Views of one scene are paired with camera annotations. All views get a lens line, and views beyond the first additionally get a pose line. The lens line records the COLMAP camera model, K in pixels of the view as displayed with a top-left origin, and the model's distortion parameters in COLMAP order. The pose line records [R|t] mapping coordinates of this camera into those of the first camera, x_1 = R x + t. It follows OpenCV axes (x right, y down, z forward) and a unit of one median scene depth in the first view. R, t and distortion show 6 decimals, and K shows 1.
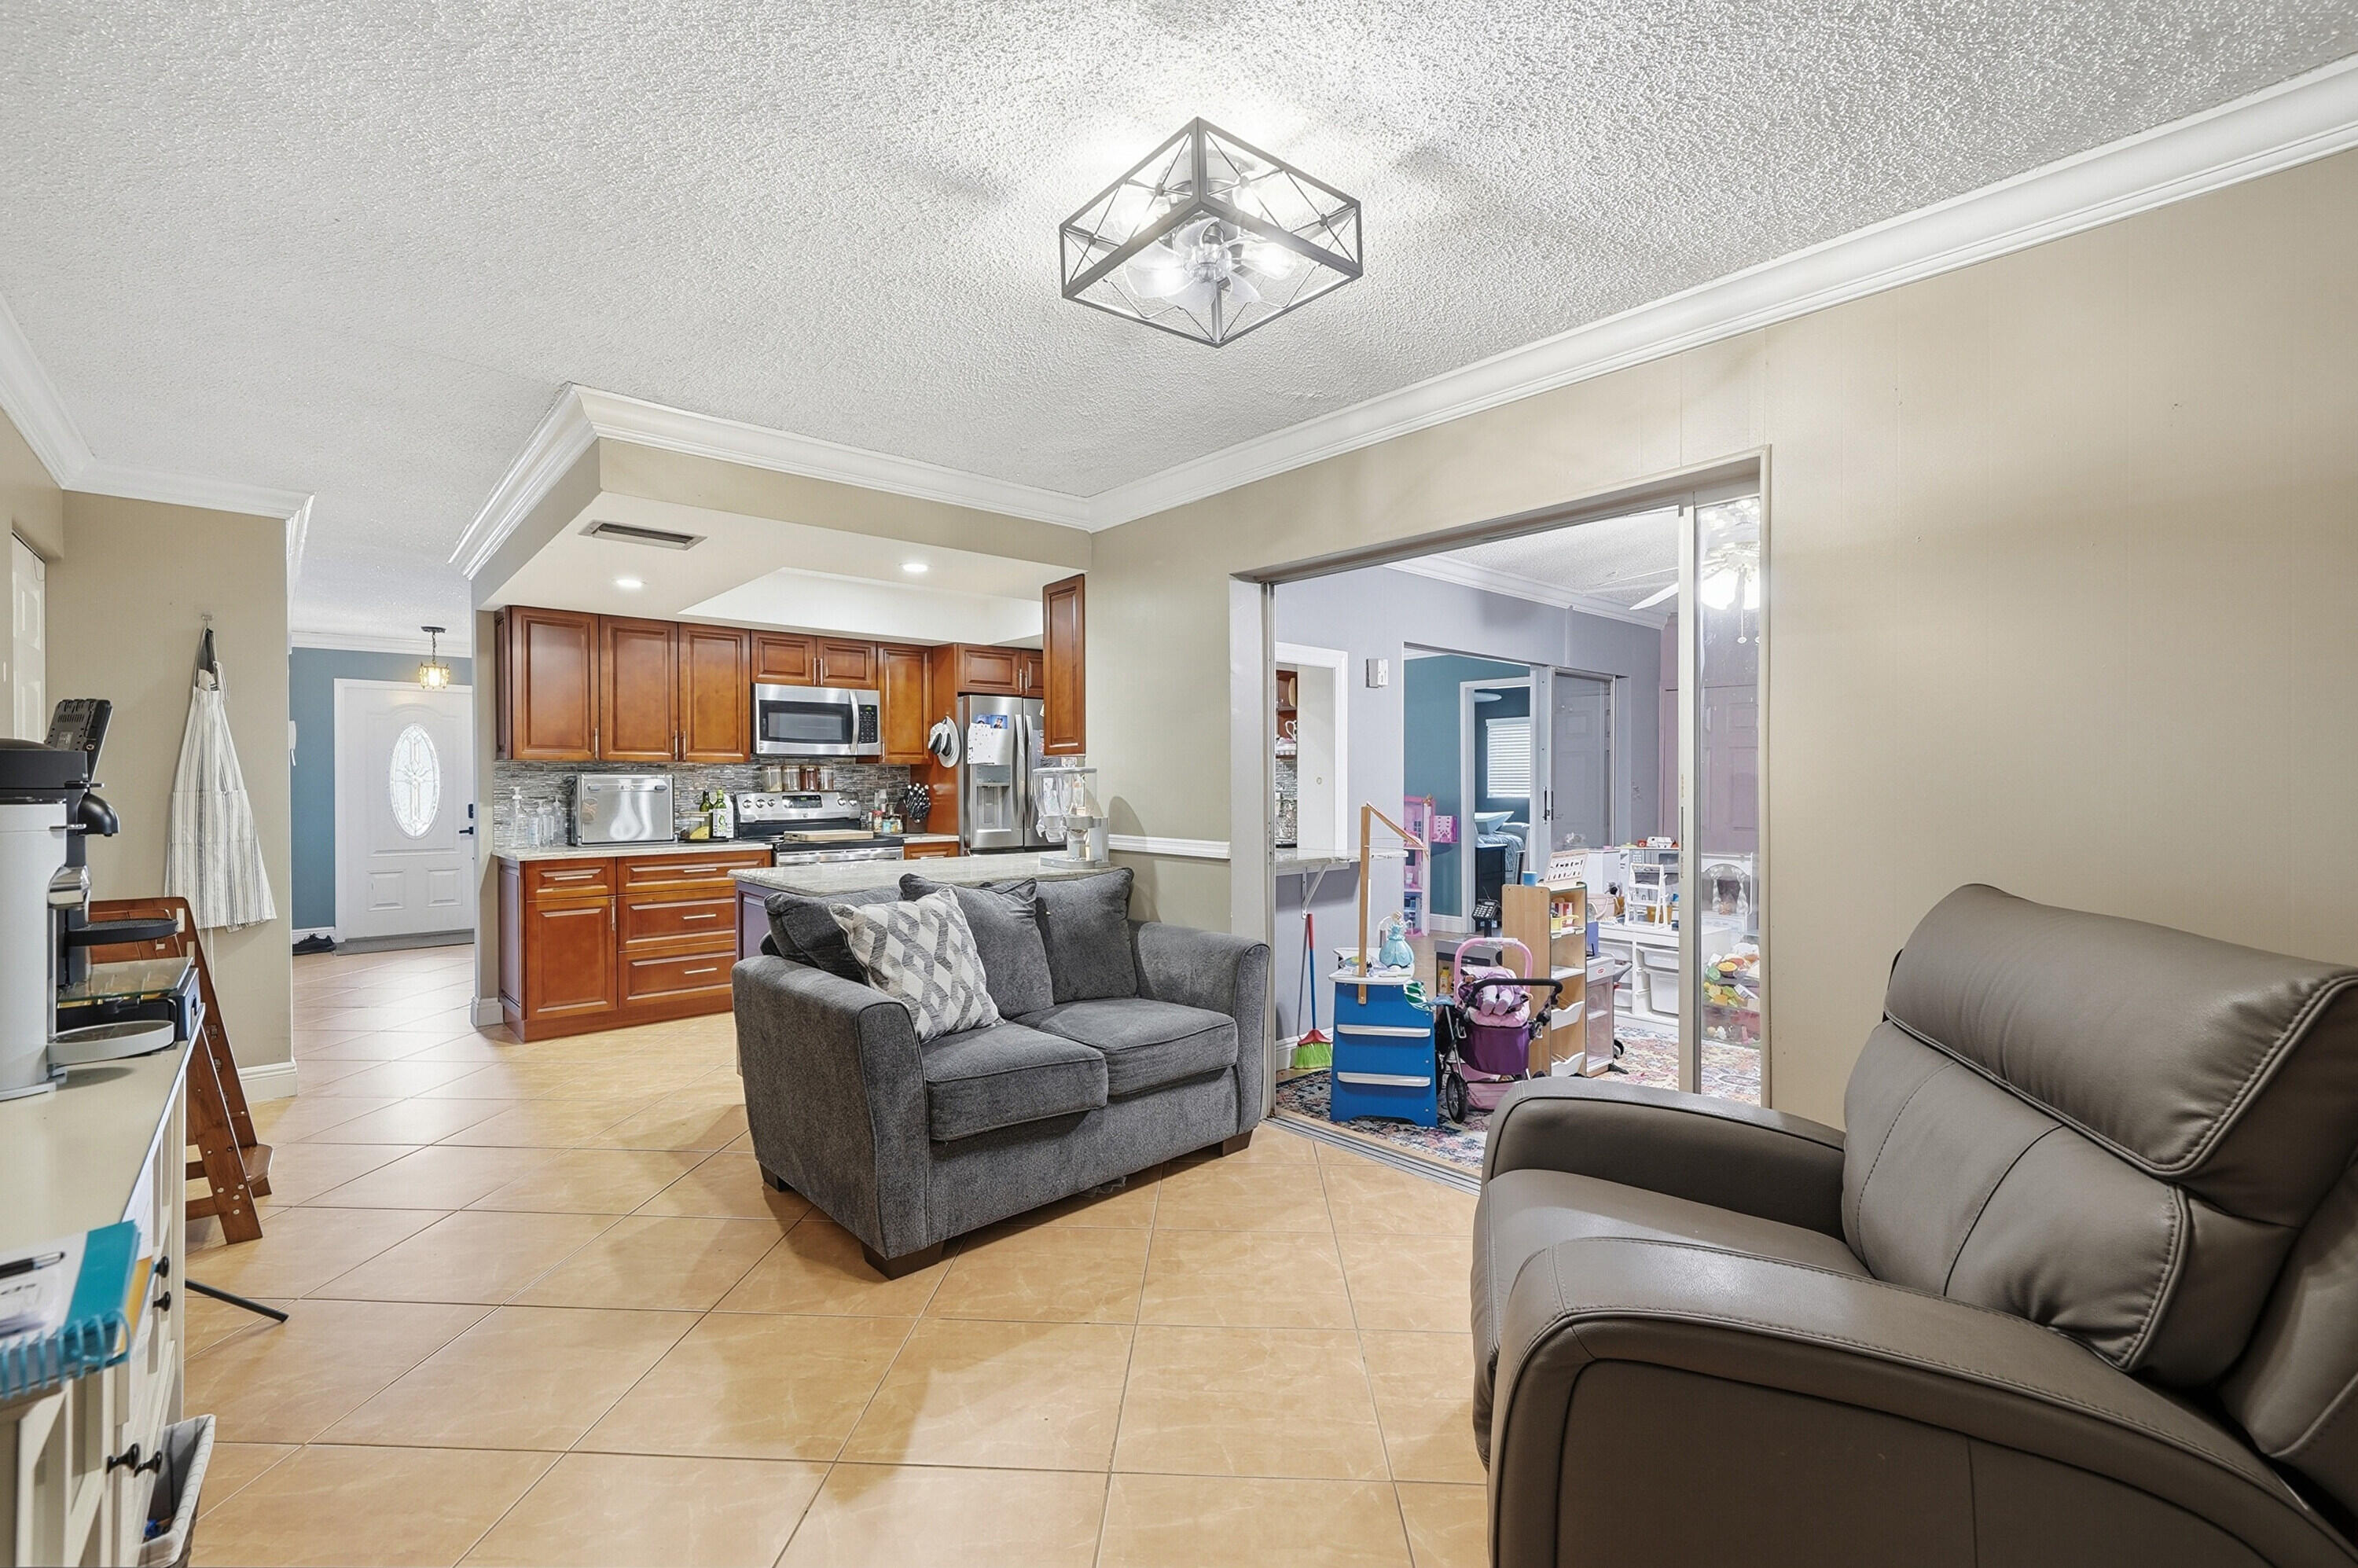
lens RADIAL K [[1000.7, 0, 1186.0], [0, 1000.7, 783.1], [0, 0, 1]] dist [0.004724, -0.000154]
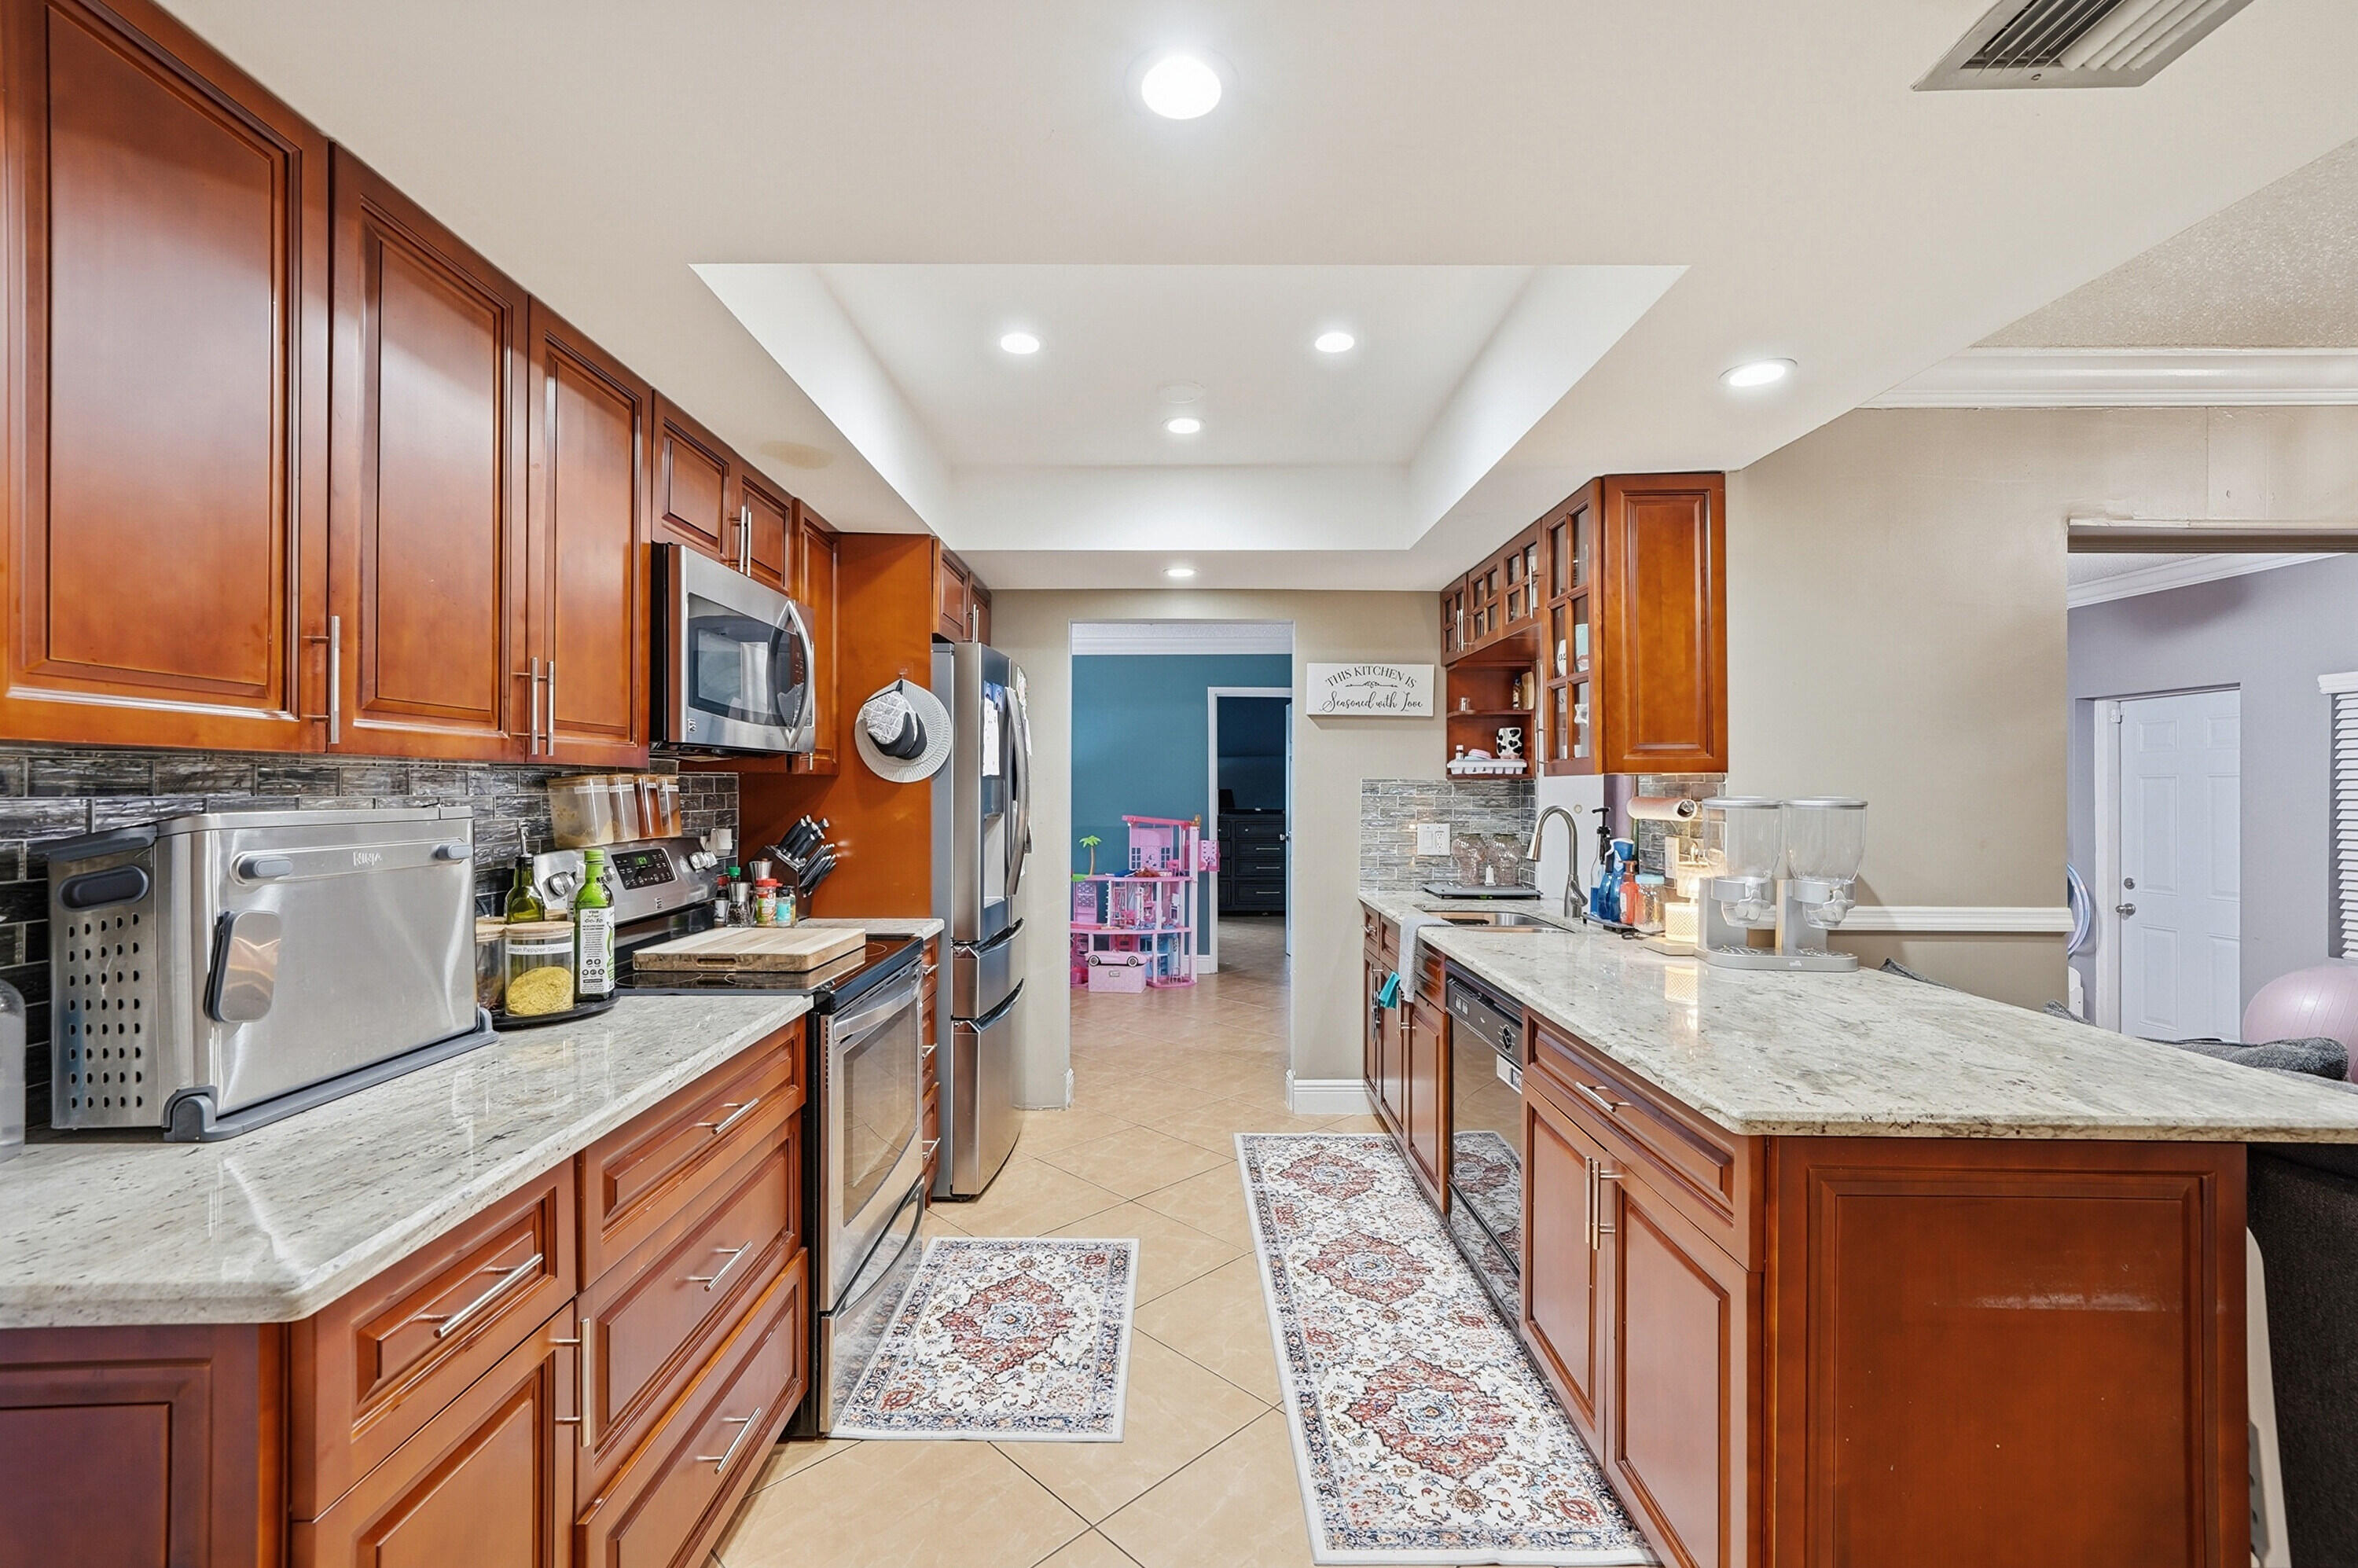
lens RADIAL K [[1000.7, 0, 1165.3], [0, 1000.7, 783.7], [0, 0, 1]] dist [0.004724, -0.000154]
pose [[0.672409, 0.009119, 0.740124, -0.582548], [-0.003876, 0.999954, -0.008799, -0.012704], [-0.740170, 0.003048, 0.672413, 0.642194]]
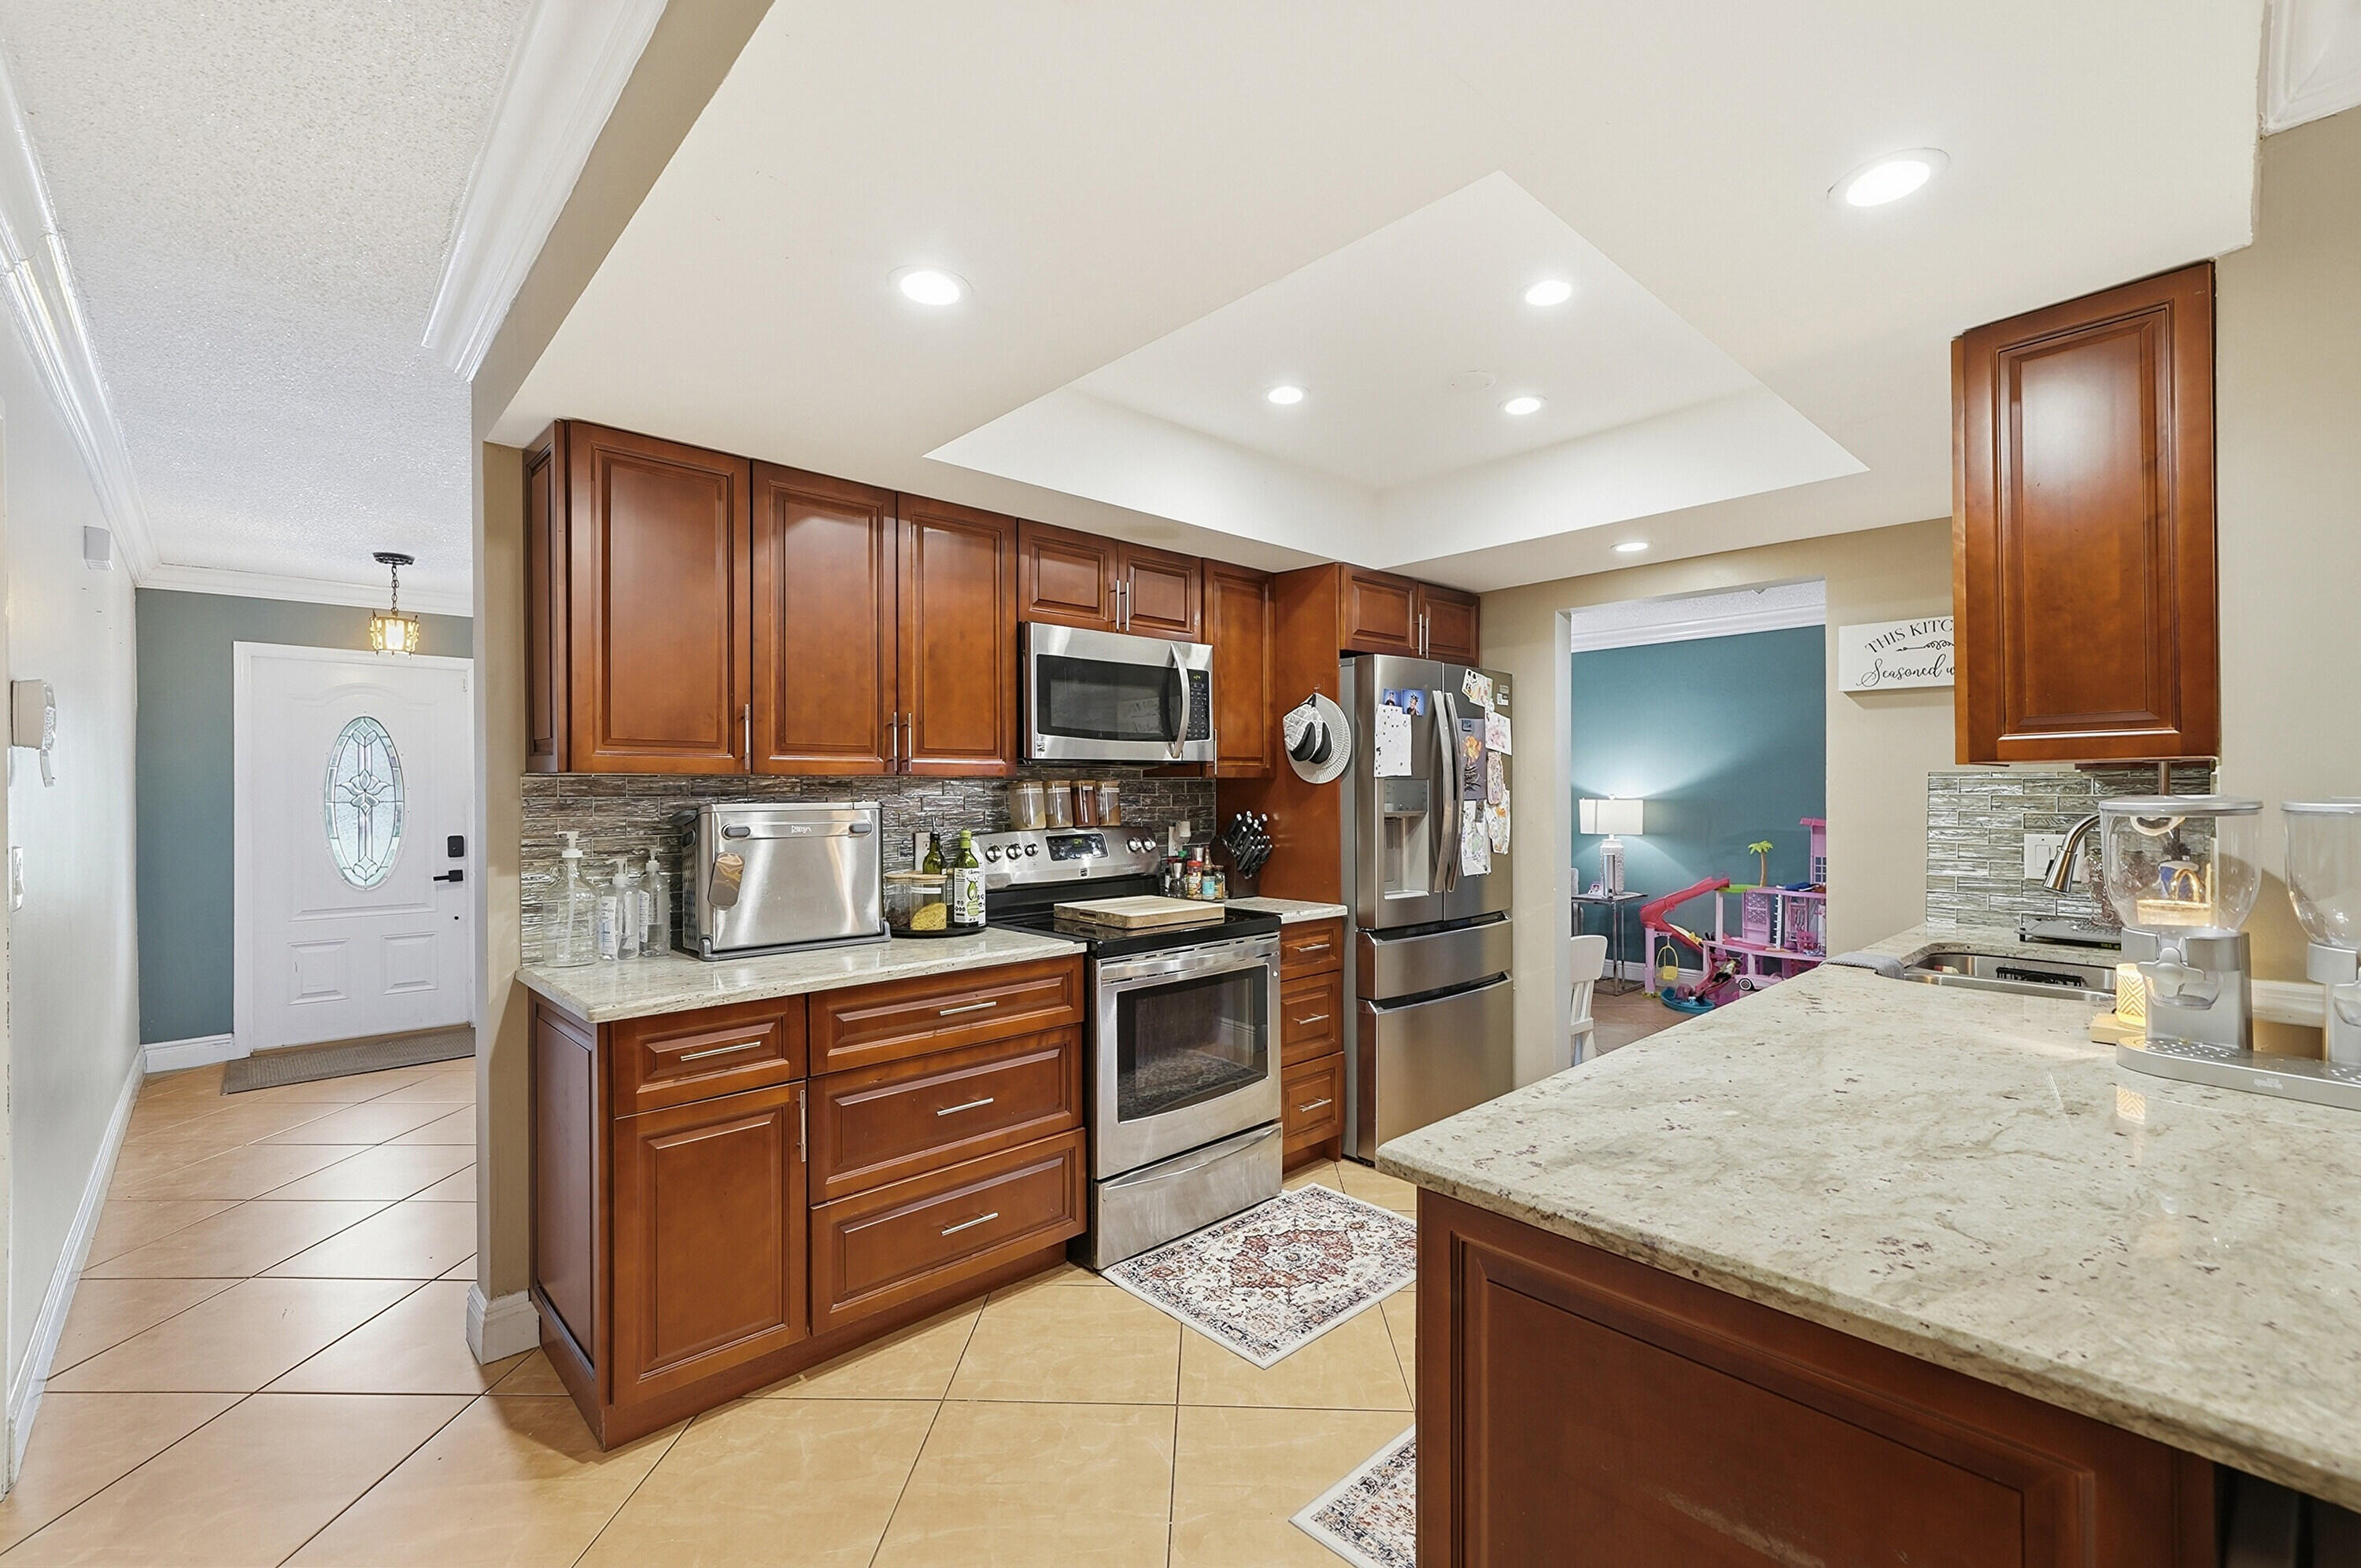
lens RADIAL K [[1001.8, 0, 1195.1], [0, 1001.8, 783.2], [0, 0, 1]] dist [0.004724, -0.000154]
pose [[0.999641, -0.000501, 0.026804, -0.363059], [0.000670, 0.999980, -0.006304, -0.013968], [-0.026801, 0.006320, 0.999621, 0.490218]]
